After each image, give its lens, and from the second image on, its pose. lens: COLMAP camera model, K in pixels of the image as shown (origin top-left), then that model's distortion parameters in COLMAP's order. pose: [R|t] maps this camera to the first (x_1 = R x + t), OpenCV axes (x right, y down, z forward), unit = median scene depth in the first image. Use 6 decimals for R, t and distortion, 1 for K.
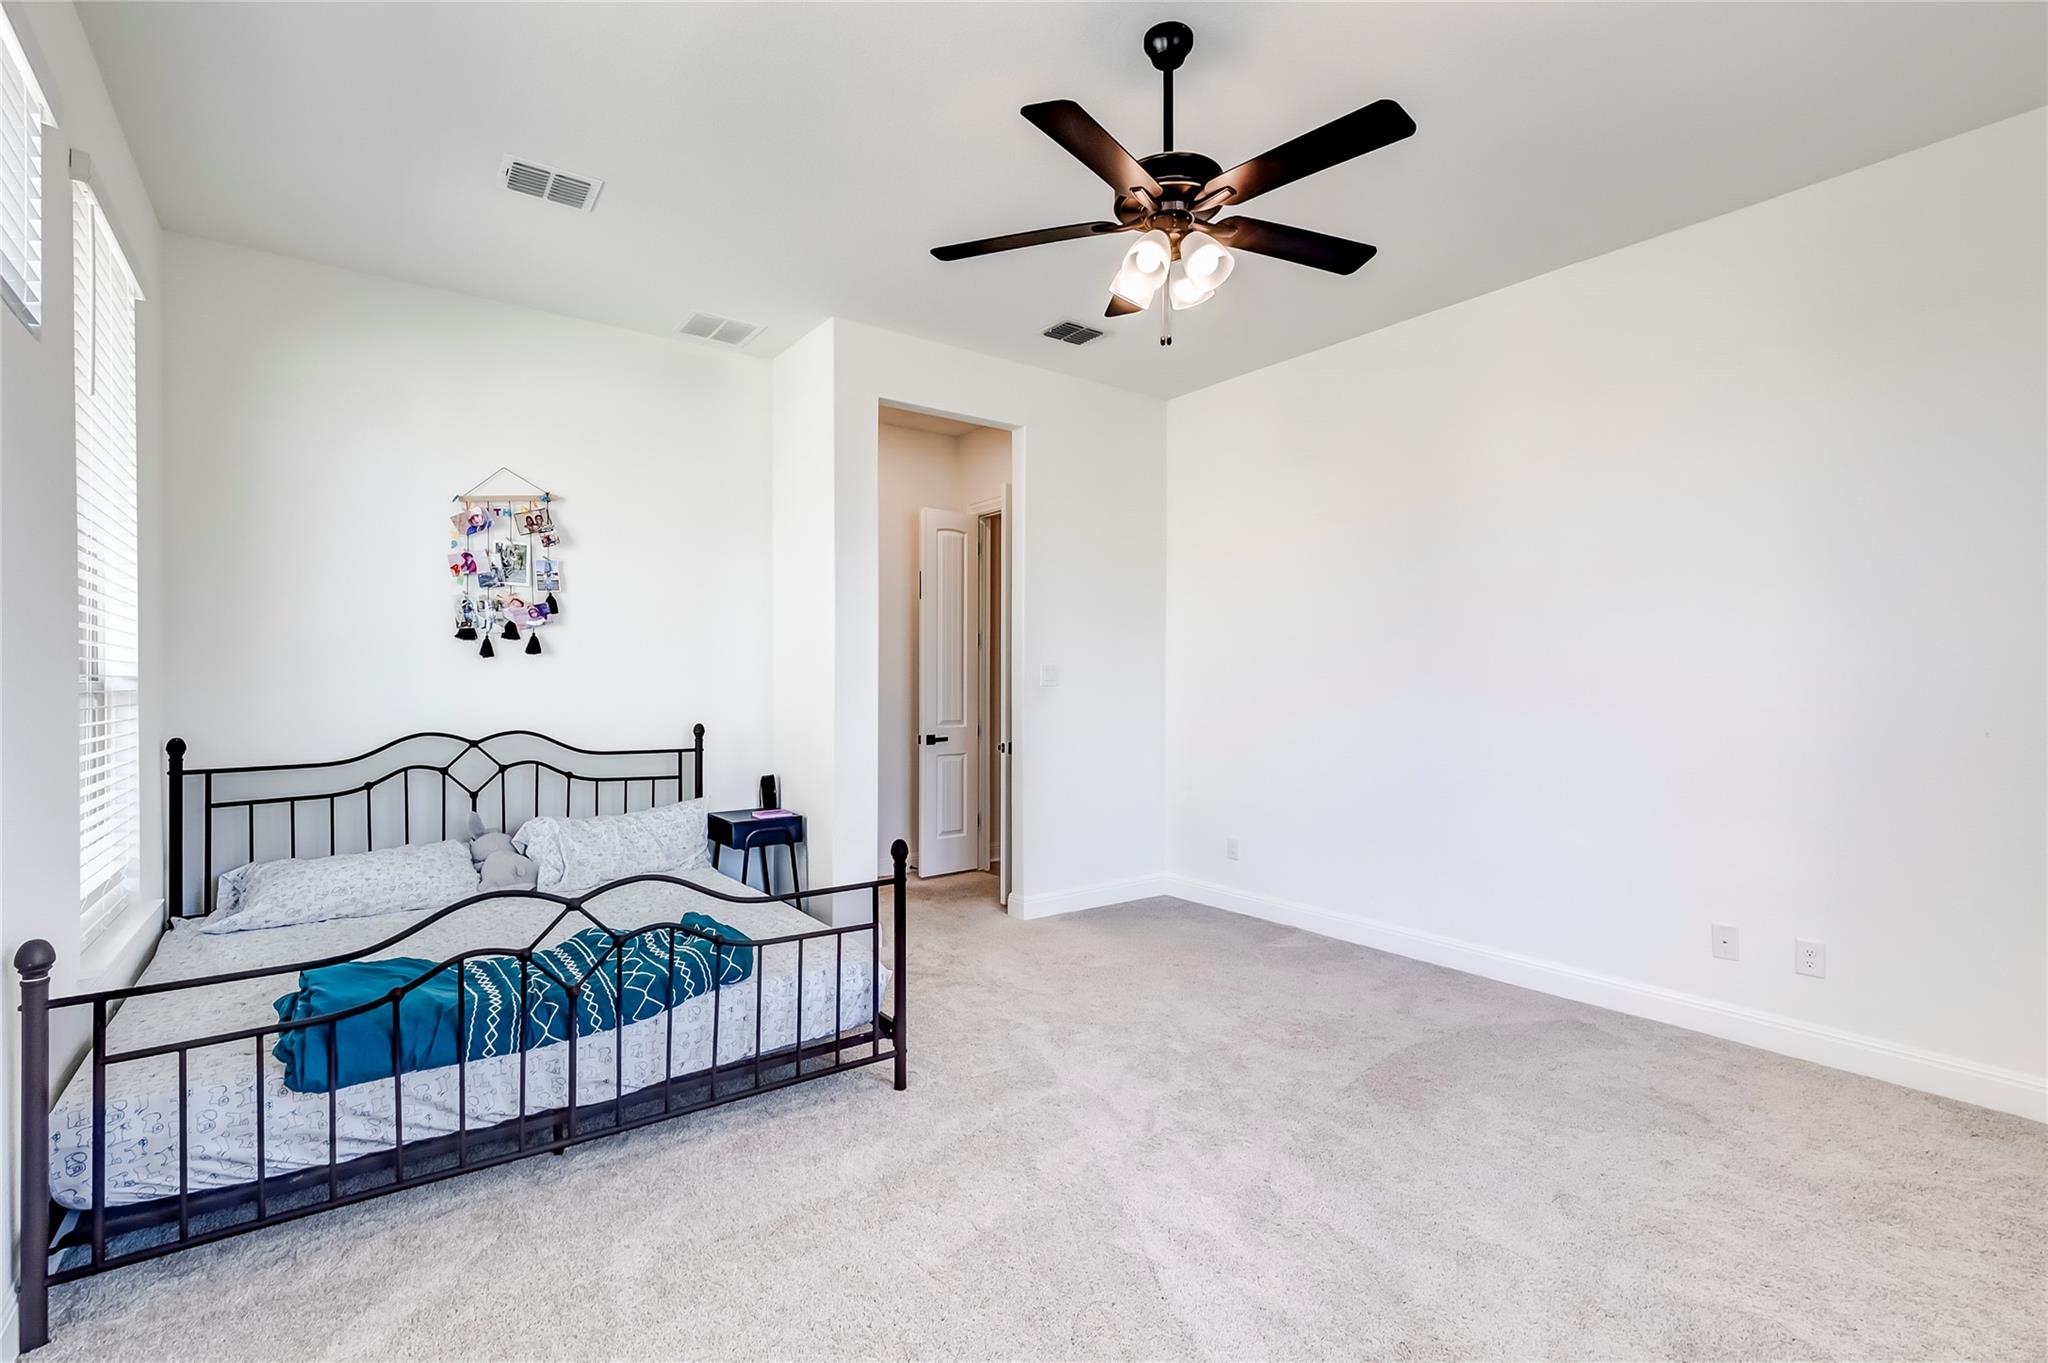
lens RADIAL K [[932.2, 0, 1029.2], [0, 932.2, 681.2], [0, 0, 1]] dist [0.003247, -0.000624]
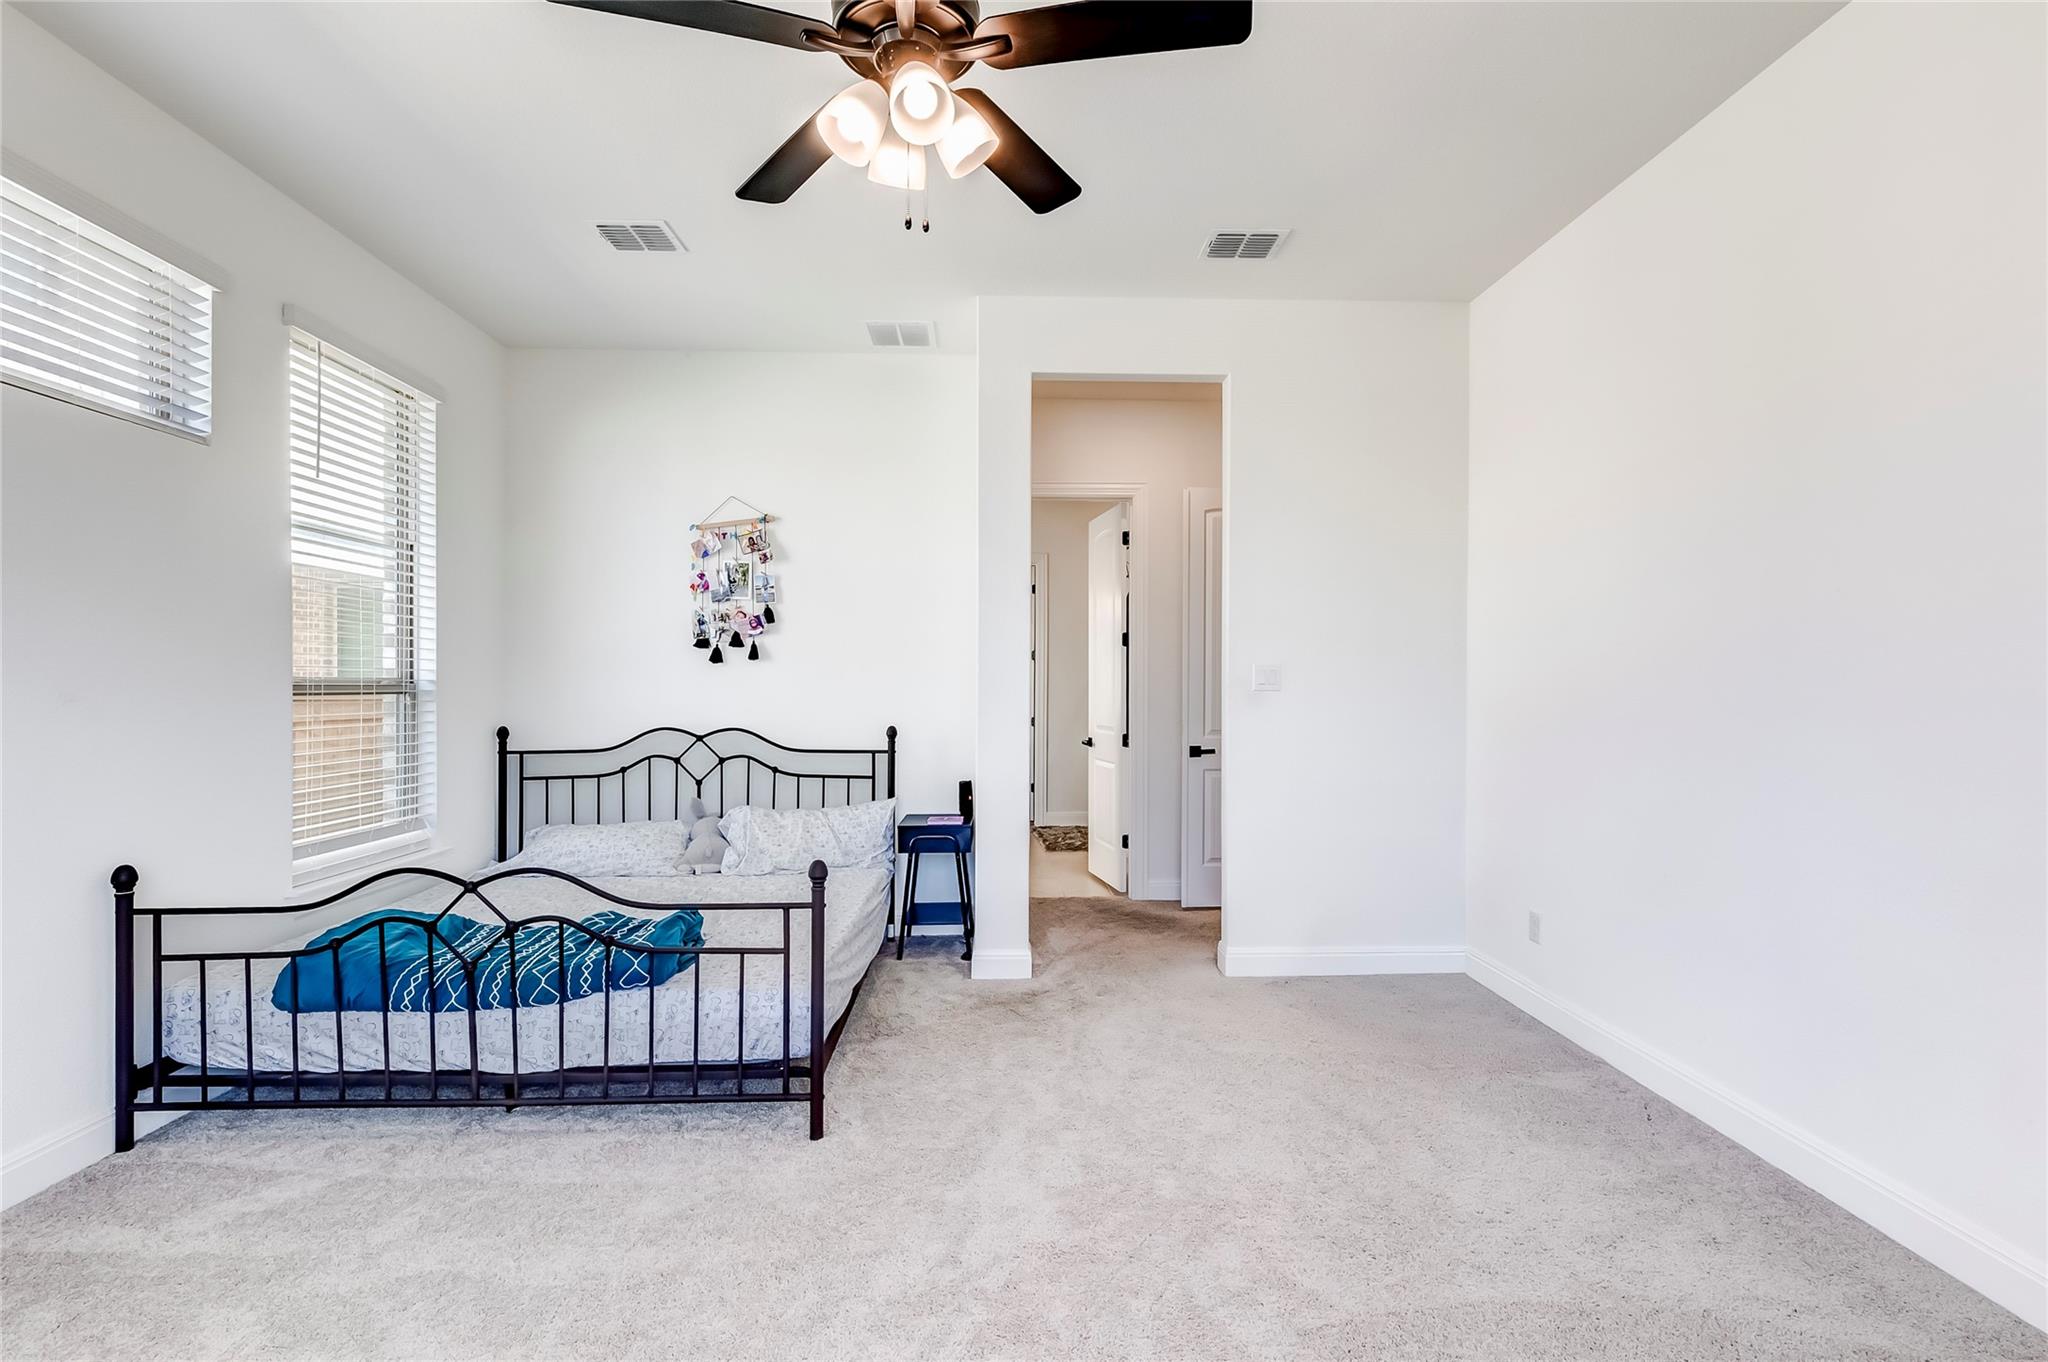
lens RADIAL K [[932.2, 0, 1026.2], [0, 932.2, 691.6], [0, 0, 1]] dist [0.003247, -0.000624]
pose [[0.825245, 0.006773, -0.564735, 0.433294], [-0.002668, 0.999964, 0.008094, -0.001403], [0.564769, -0.005172, 0.825233, 0.301453]]
